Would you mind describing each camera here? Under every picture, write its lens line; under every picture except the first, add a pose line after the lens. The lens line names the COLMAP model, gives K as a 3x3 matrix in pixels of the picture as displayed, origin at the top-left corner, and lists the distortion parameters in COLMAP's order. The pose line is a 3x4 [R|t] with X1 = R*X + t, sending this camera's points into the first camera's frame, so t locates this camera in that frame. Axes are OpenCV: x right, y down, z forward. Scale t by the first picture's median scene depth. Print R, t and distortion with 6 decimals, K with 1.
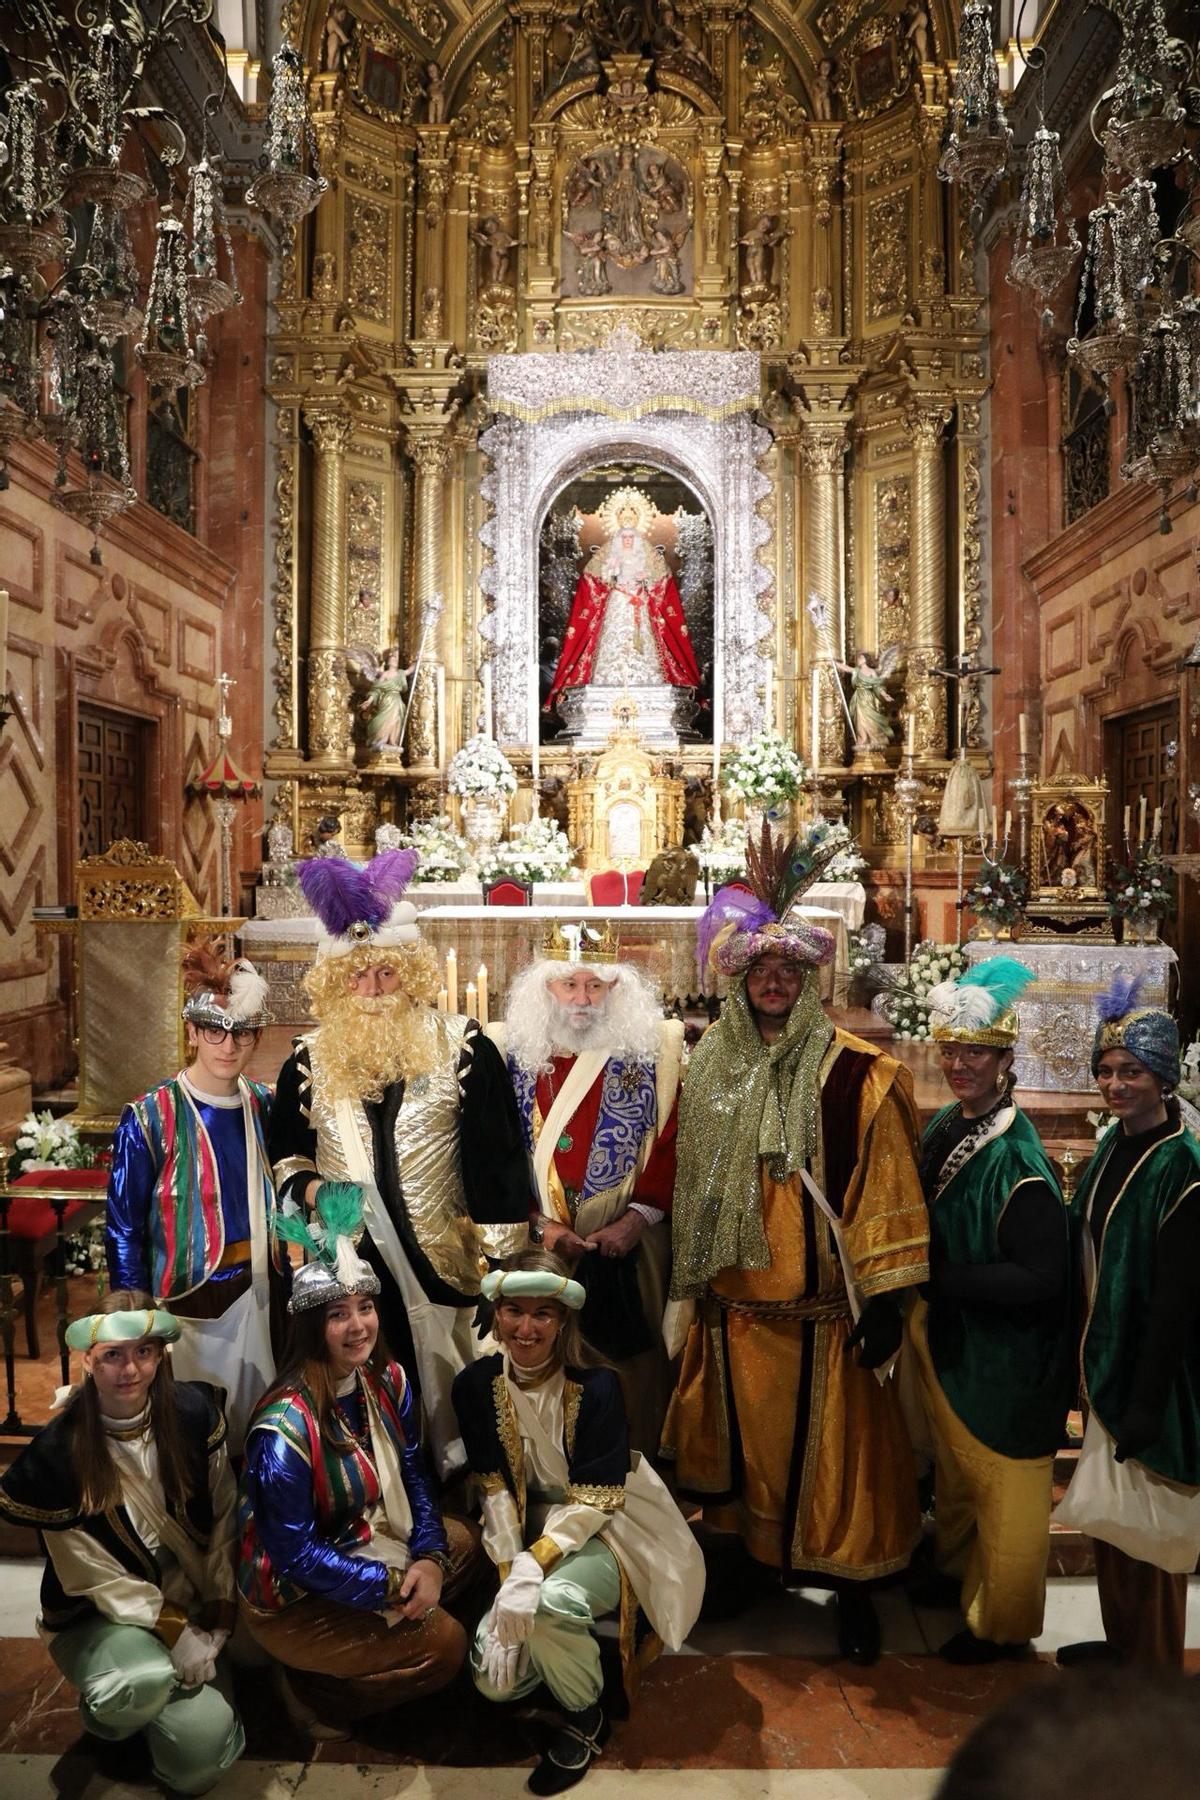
lens RADIAL K [[1135.6, 0, 604.6], [0, 1135.6, 934.1], [0, 0, 1]] dist [-0.109433, 0.059485]
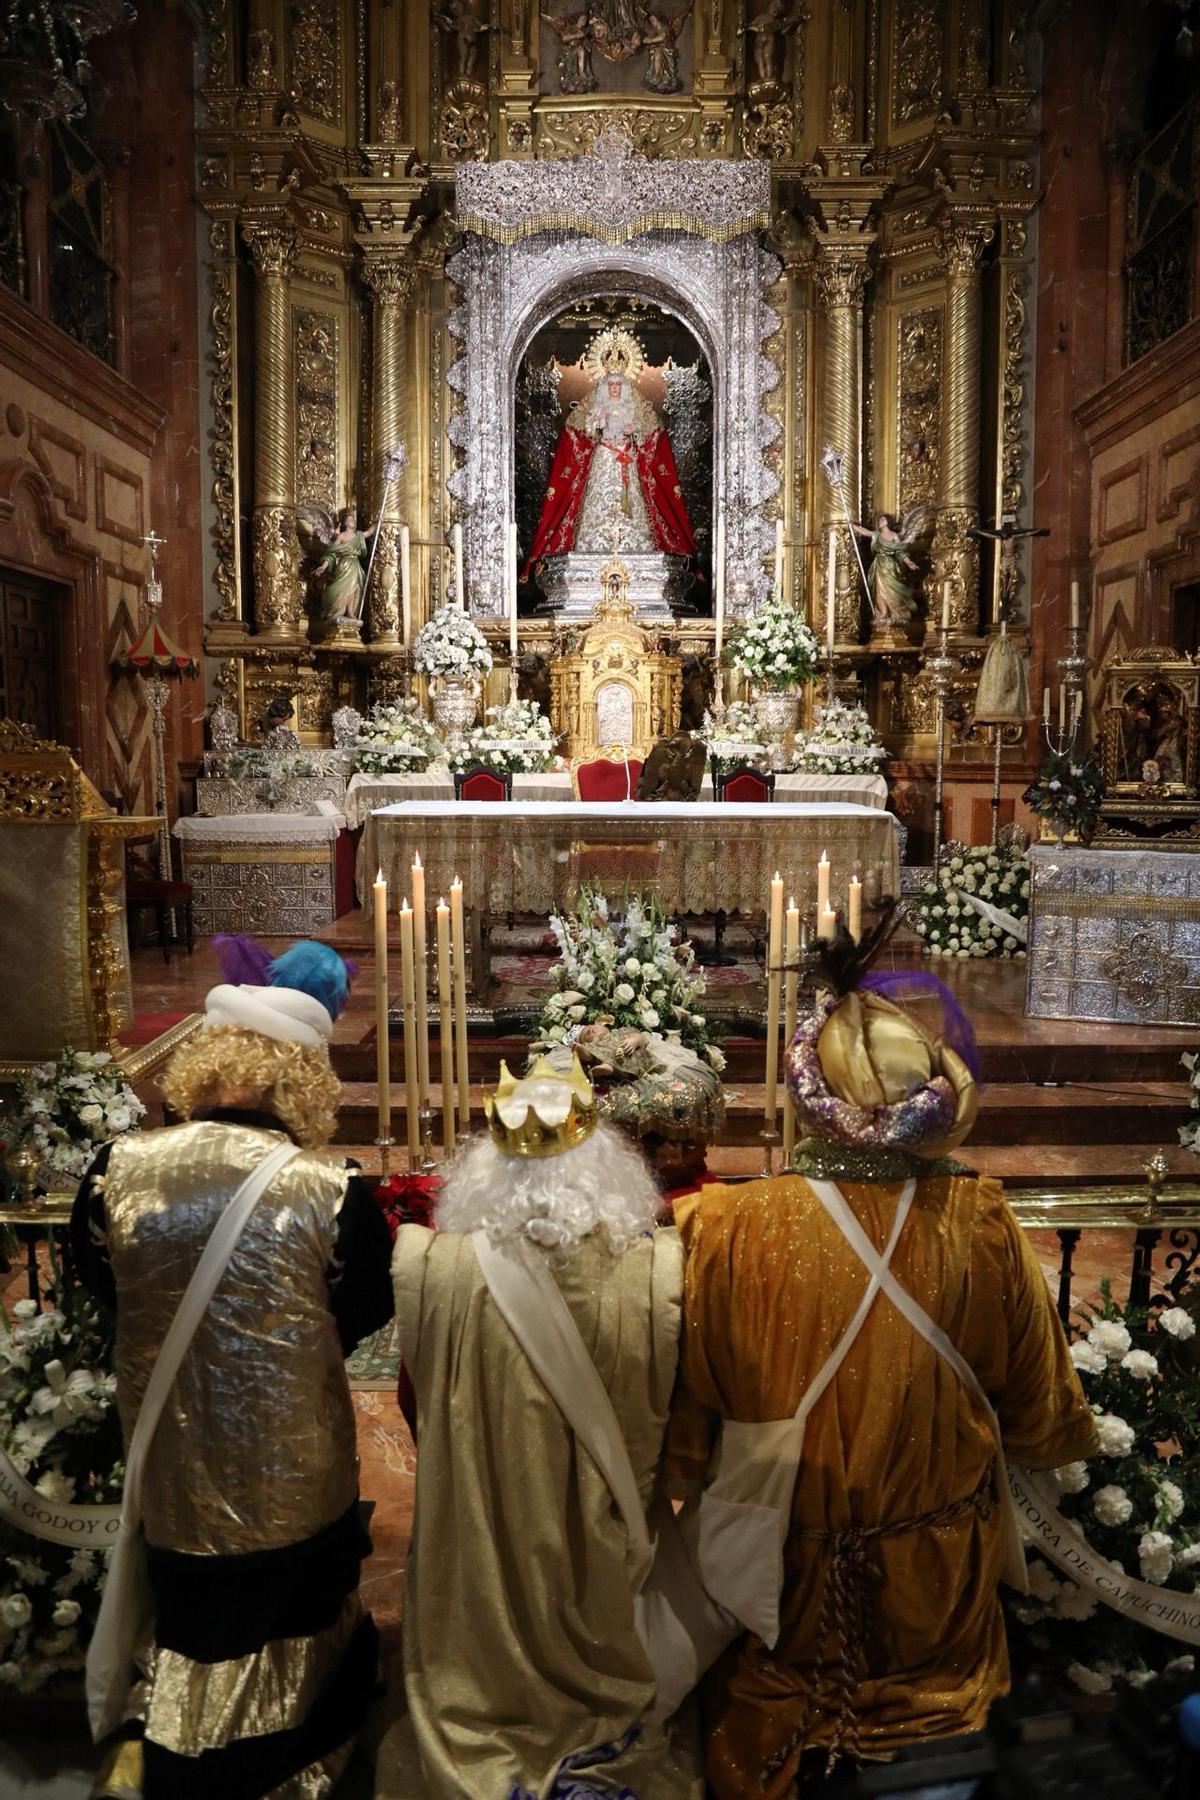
lens RADIAL K [[1135.6, 0, 604.6], [0, 1135.6, 934.1], [0, 0, 1]] dist [-0.109433, 0.059485]
pose [[0.999690, -0.001174, 0.024853, -0.011673], [-0.001181, 0.995522, 0.094521, -0.003983], [-0.024853, -0.094521, 0.995213, 0.100778]]
